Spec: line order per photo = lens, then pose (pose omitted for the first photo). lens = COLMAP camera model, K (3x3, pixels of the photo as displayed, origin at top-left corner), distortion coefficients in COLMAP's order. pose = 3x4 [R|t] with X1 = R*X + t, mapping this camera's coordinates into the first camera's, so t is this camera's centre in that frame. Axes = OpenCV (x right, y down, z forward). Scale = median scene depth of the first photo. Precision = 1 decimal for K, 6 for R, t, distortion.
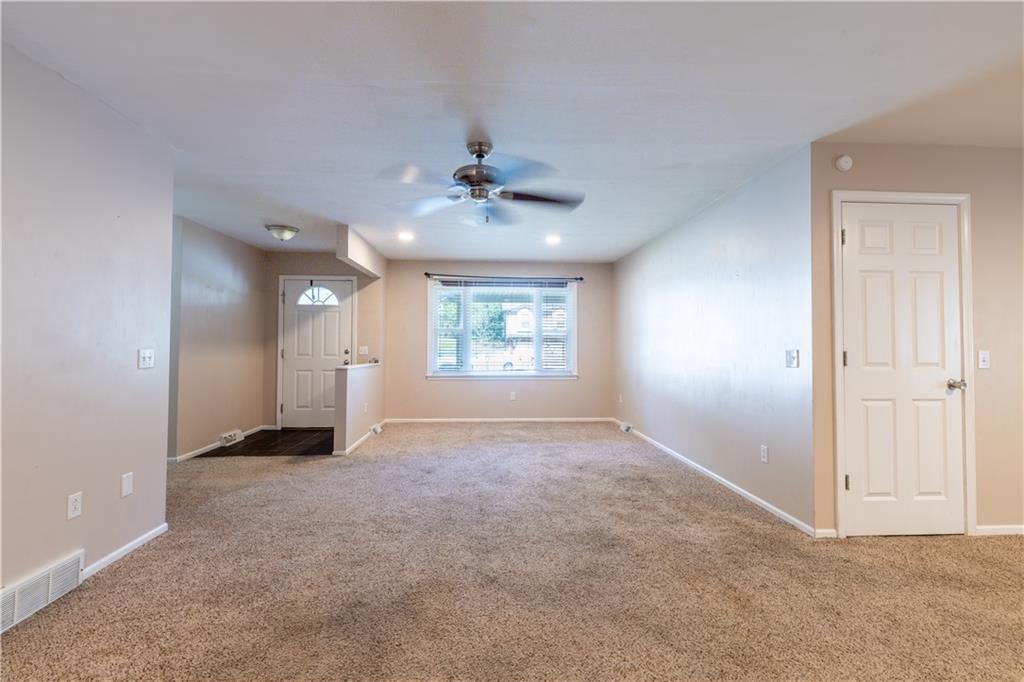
lens RADIAL K [[455.8, 0, 513.5], [0, 455.8, 337.4], [0, 0, 1]] dist [-0.004319, 0.002874]
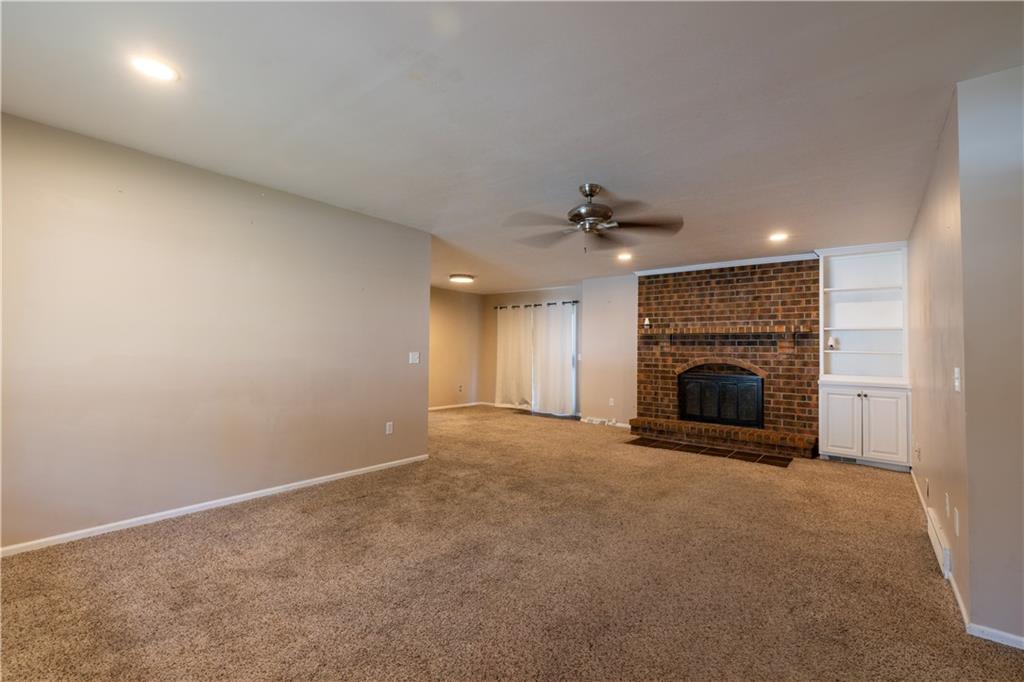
lens RADIAL K [[445.8, 0, 511.2], [0, 445.8, 336.2], [0, 0, 1]] dist [-0.003236, 0.000812]
pose [[-0.725264, 0.005874, 0.688445, -0.657823], [-0.032229, 0.998578, -0.042473, 0.024423], [-0.687716, -0.052992, -0.724043, 1.780499]]
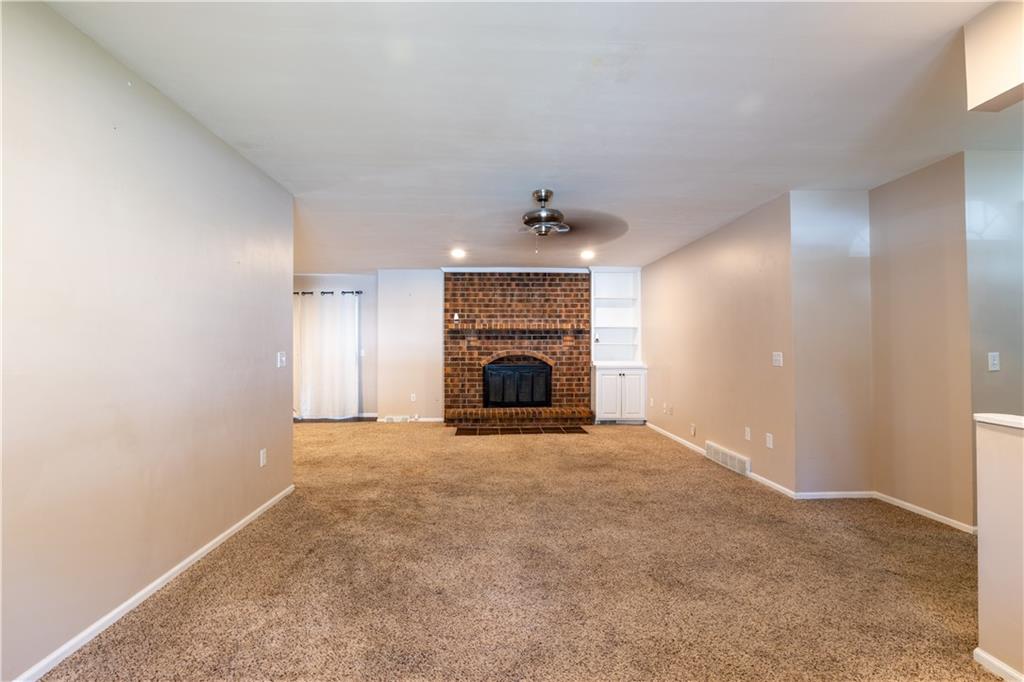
lens RADIAL K [[455.8, 0, 515.5], [0, 455.8, 338.6], [0, 0, 1]] dist [-0.004319, 0.002874]
pose [[-0.999815, -0.003719, 0.018869, -0.019084], [-0.004371, 0.999390, -0.034648, 0.028268], [-0.018729, -0.034724, -0.999221, 2.043003]]
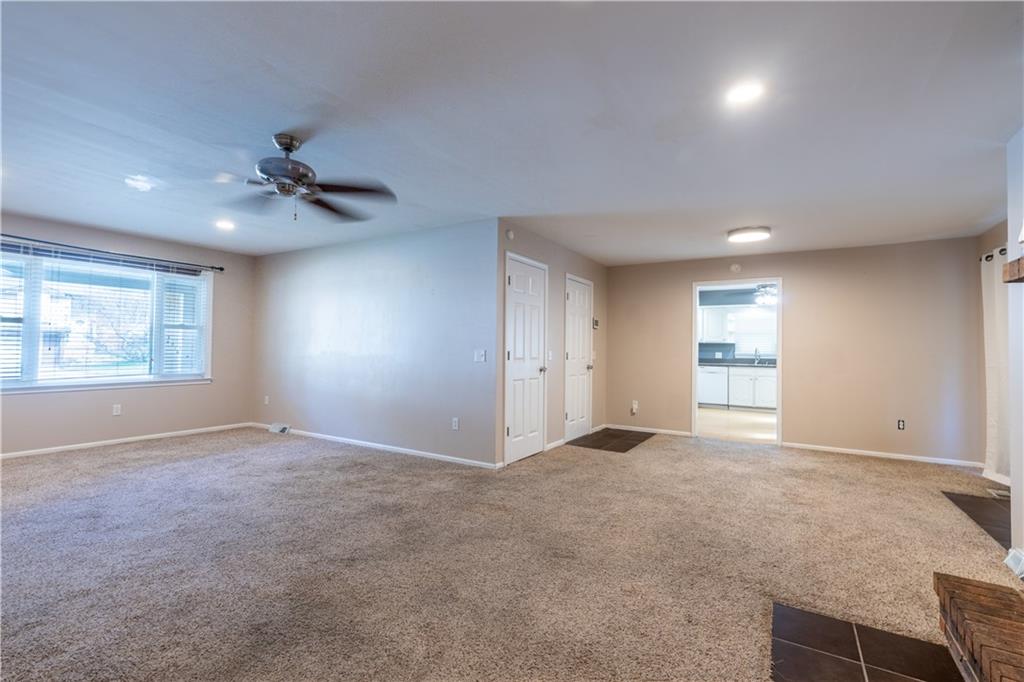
lens RADIAL K [[455.8, 0, 524.5], [0, 455.8, 341.2], [0, 0, 1]] dist [-0.004319, 0.002874]
pose [[0.565881, 0.016779, 0.824316, -0.512437], [-0.024825, 0.999686, -0.003306, -0.001006], [-0.824113, -0.018593, 0.566120, 0.029753]]
